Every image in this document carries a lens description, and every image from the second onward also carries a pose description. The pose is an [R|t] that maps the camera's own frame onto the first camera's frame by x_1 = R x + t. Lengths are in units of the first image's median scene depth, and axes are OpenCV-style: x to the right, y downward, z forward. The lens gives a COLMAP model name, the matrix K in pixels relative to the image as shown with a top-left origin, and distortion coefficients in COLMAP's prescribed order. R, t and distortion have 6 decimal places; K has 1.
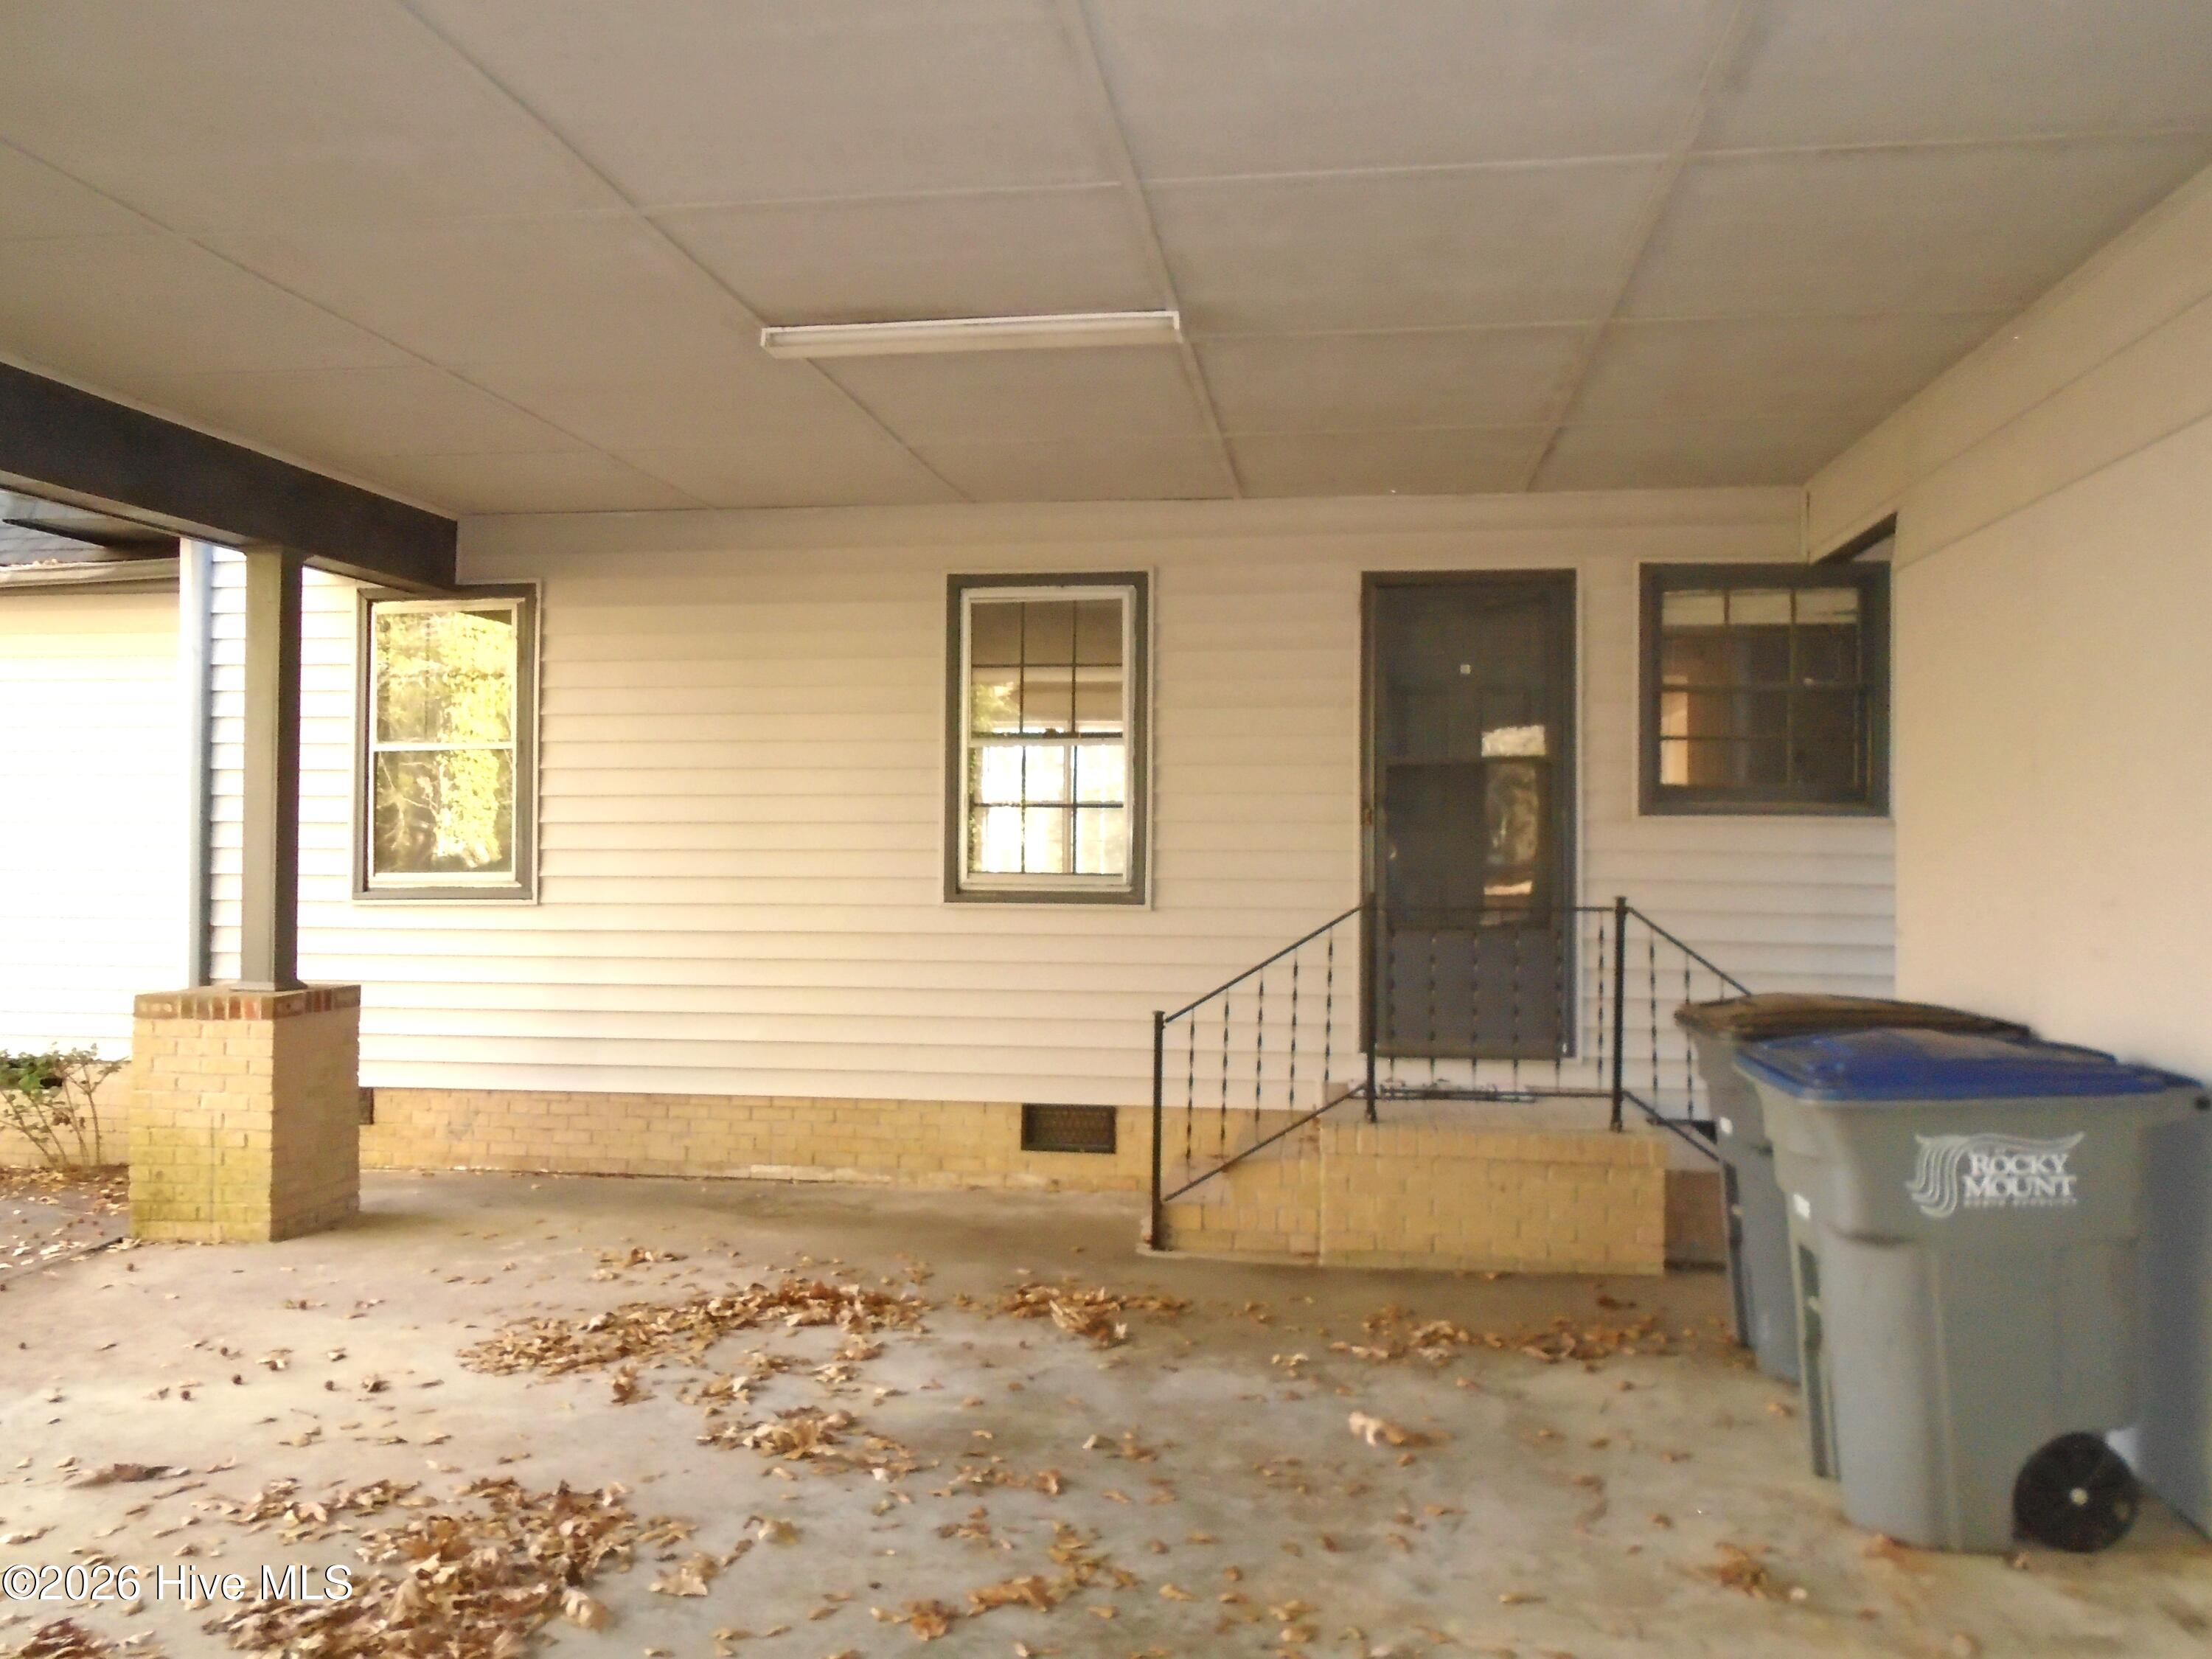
lens RADIAL K [[1704.8, 0, 1106.0], [0, 1704.8, 829.5], [0, 0, 1]] dist [-0.007675, 0.000172]
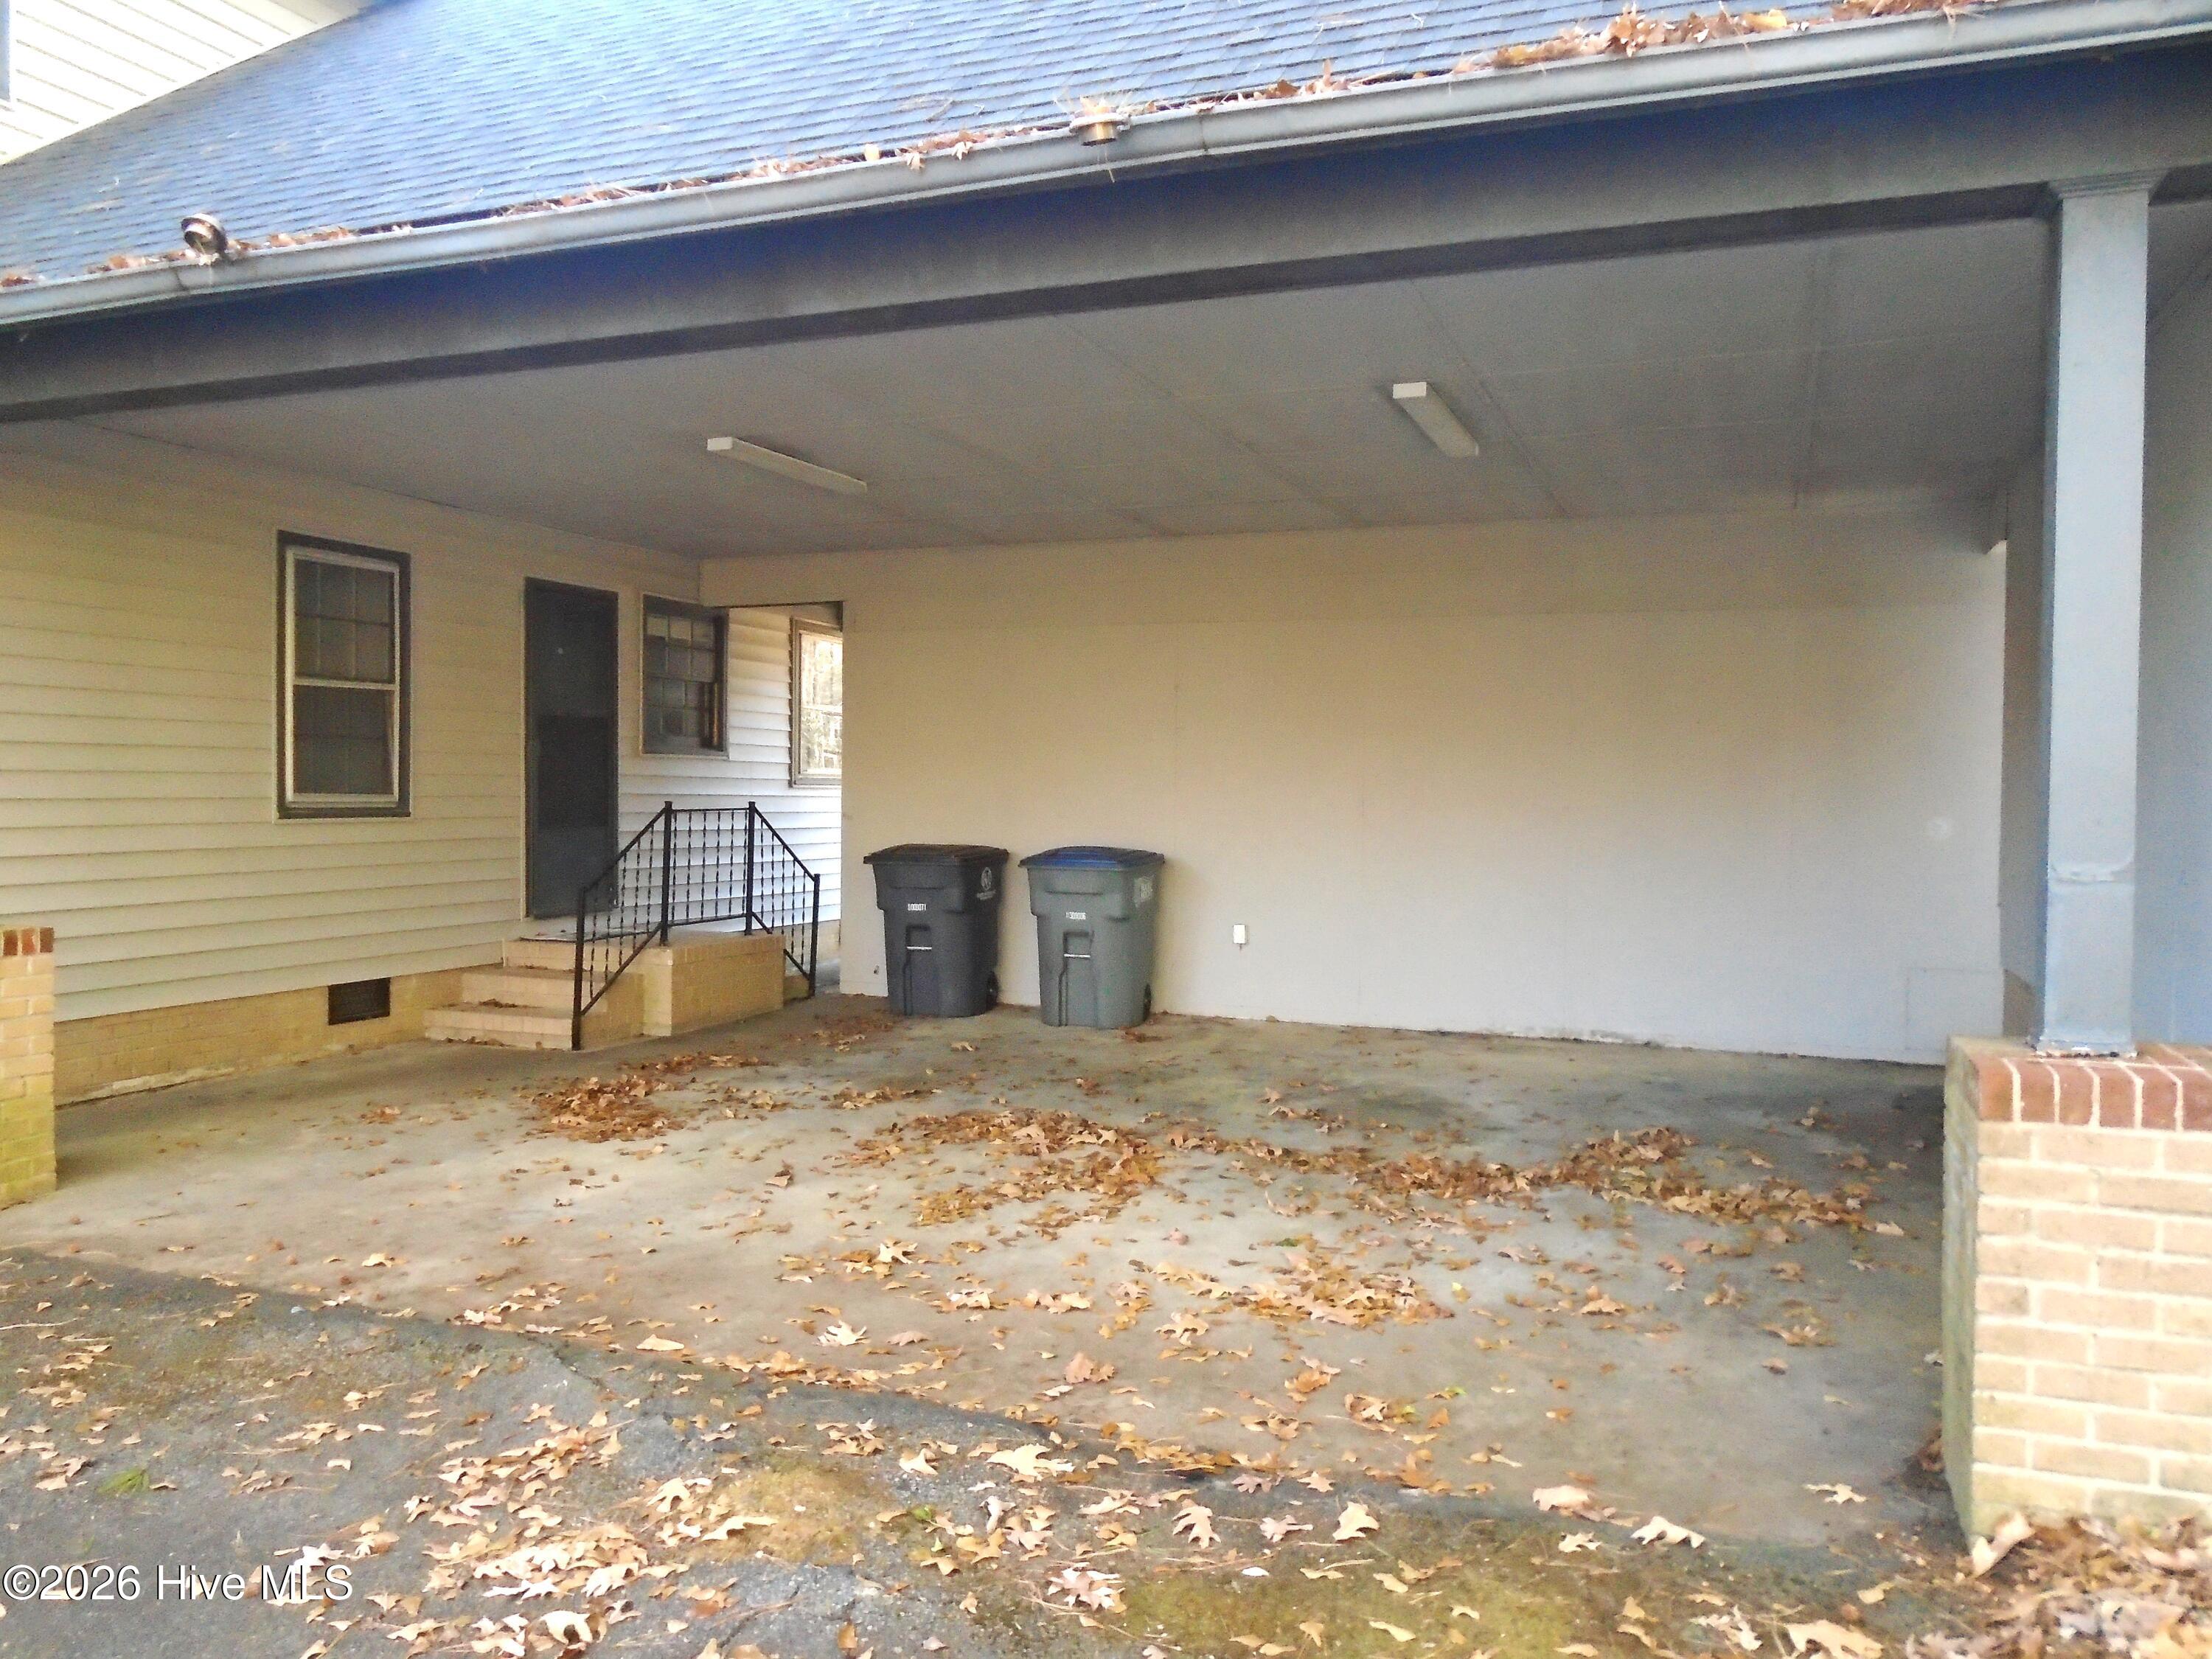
lens RADIAL K [[1704.8, 0, 1106.0], [0, 1704.8, 829.5], [0, 0, 1]] dist [-0.007675, 0.000172]
pose [[0.244269, -0.025801, 0.969364, -1.265071], [-0.019203, 0.999321, 0.031437, 0.003726], [-0.969517, -0.026293, 0.243608, 0.217813]]
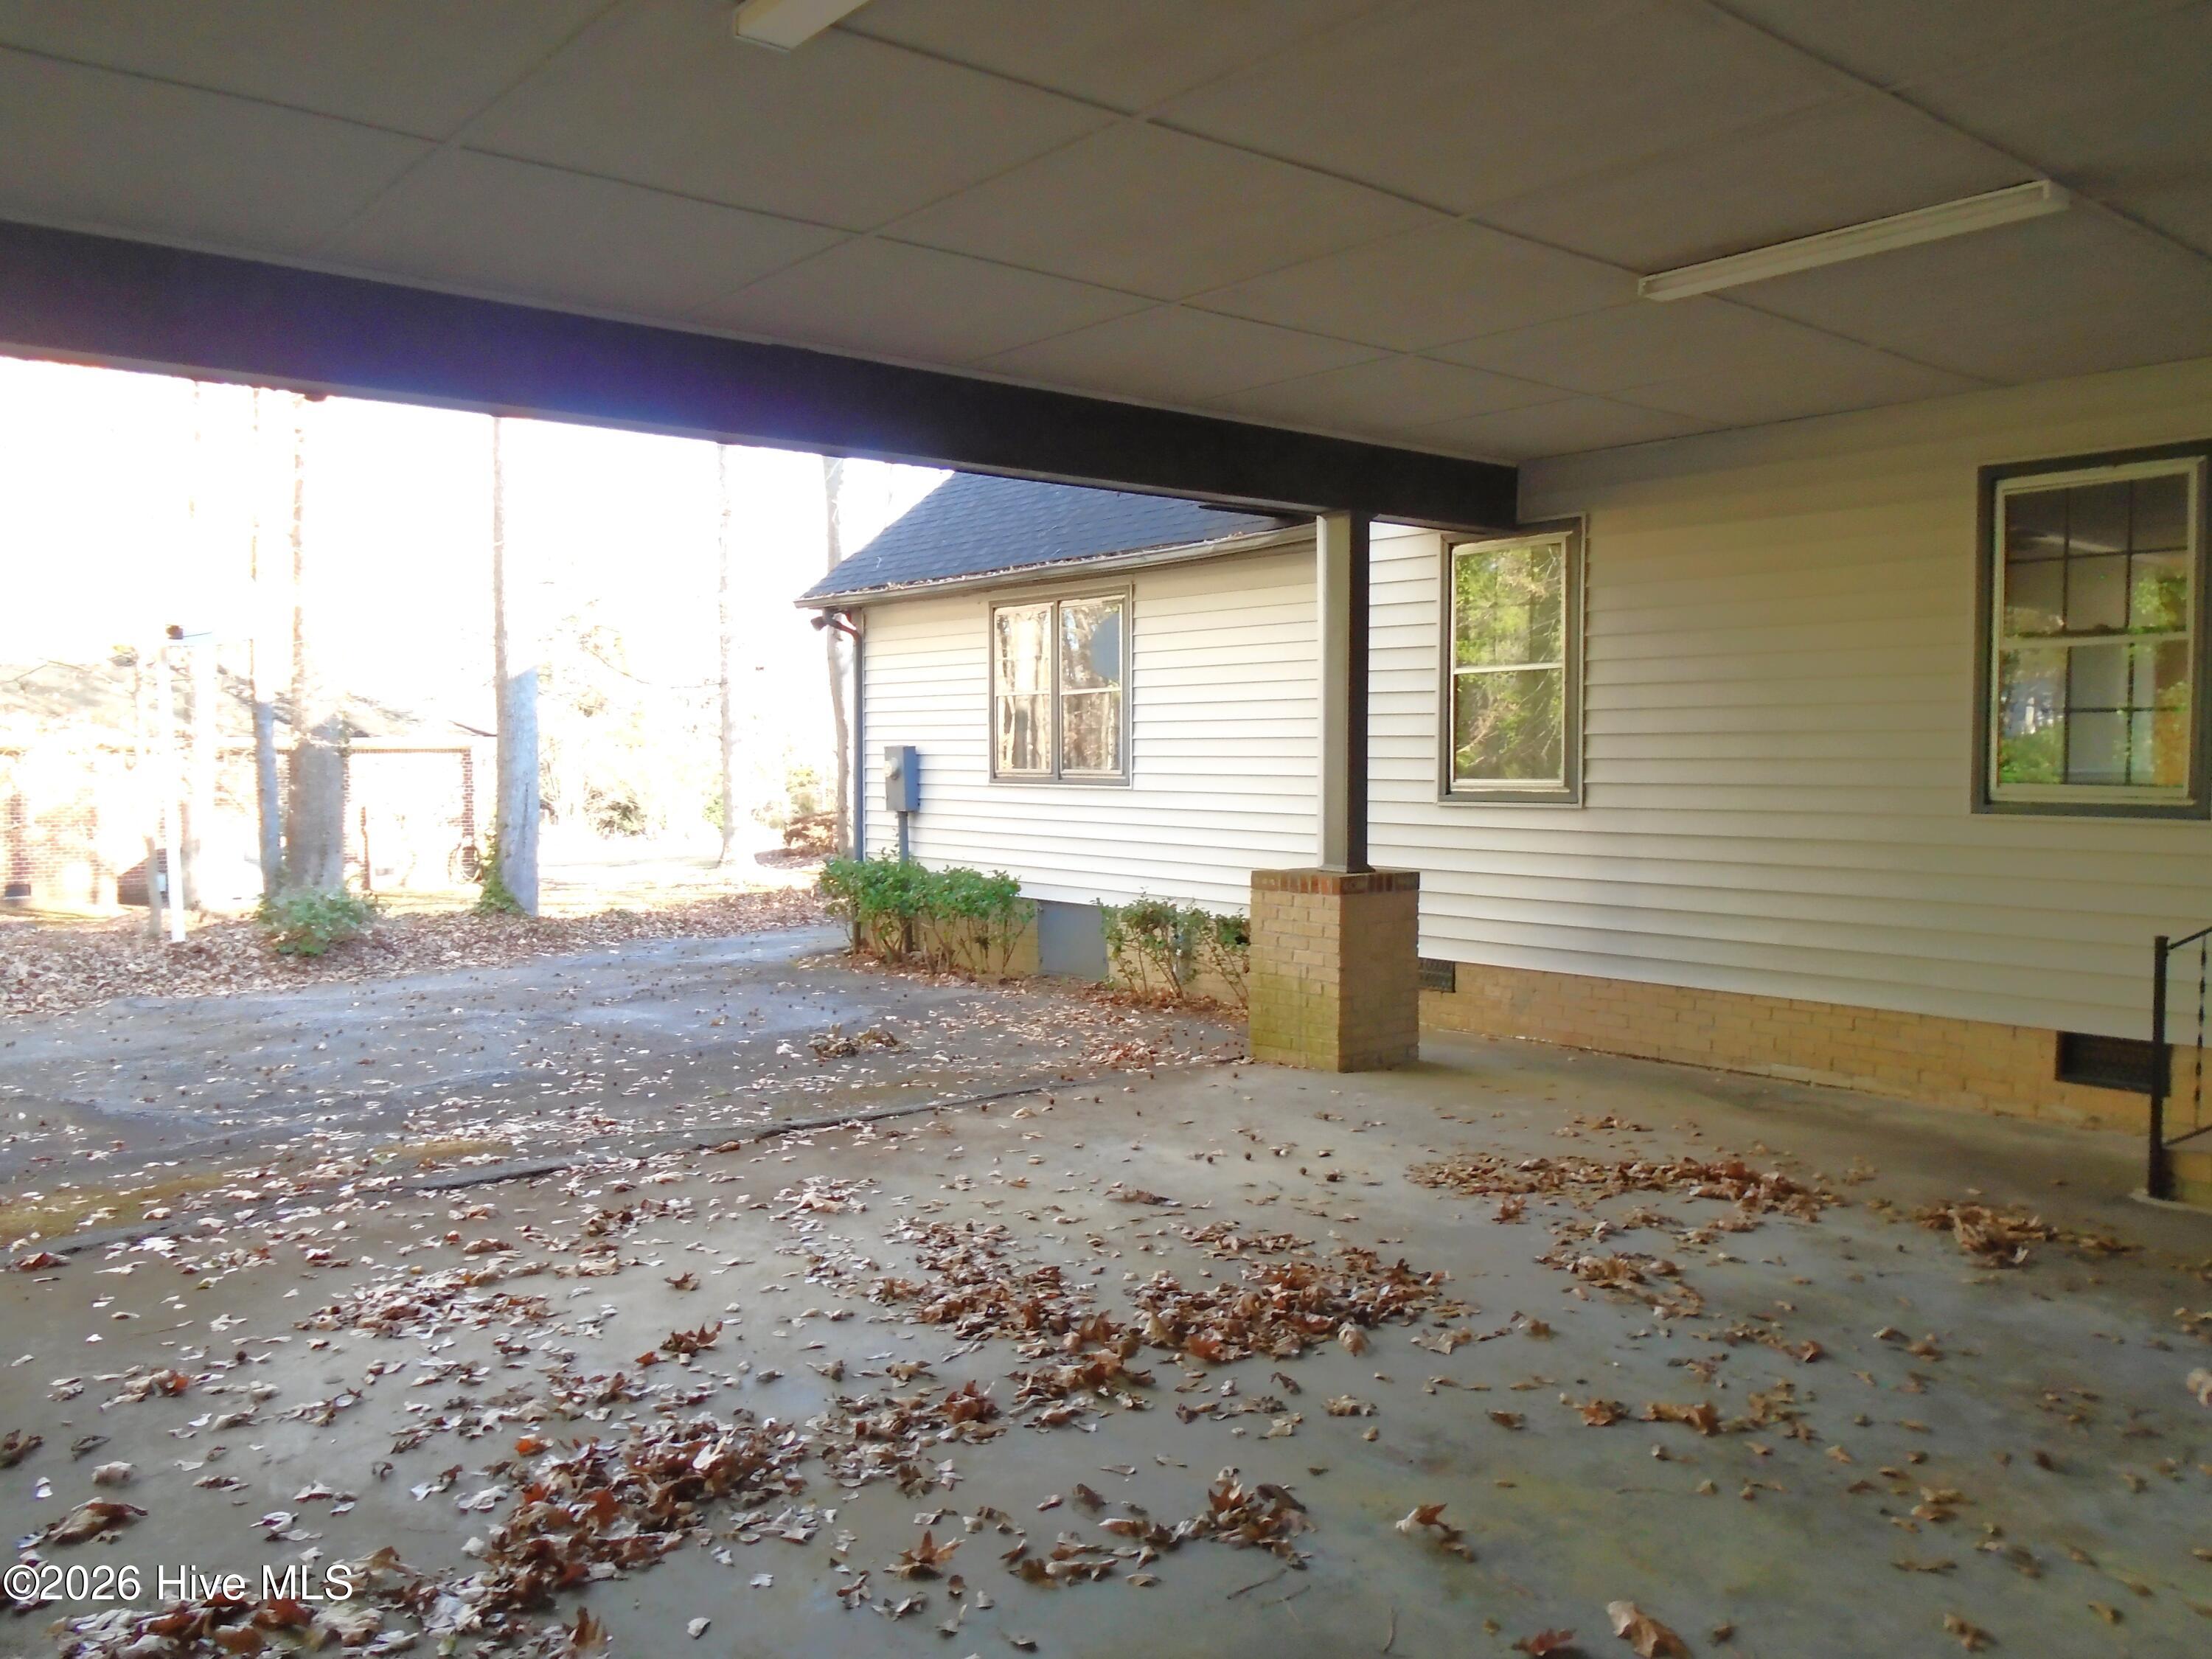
lens RADIAL K [[1704.8, 0, 1106.0], [0, 1704.8, 829.5], [0, 0, 1]] dist [-0.007675, 0.000172]
pose [[0.747541, 0.026048, -0.663705, 0.207960], [0.007432, 0.998840, 0.047572, 0.003402], [0.664175, -0.040495, 0.746480, -0.041176]]
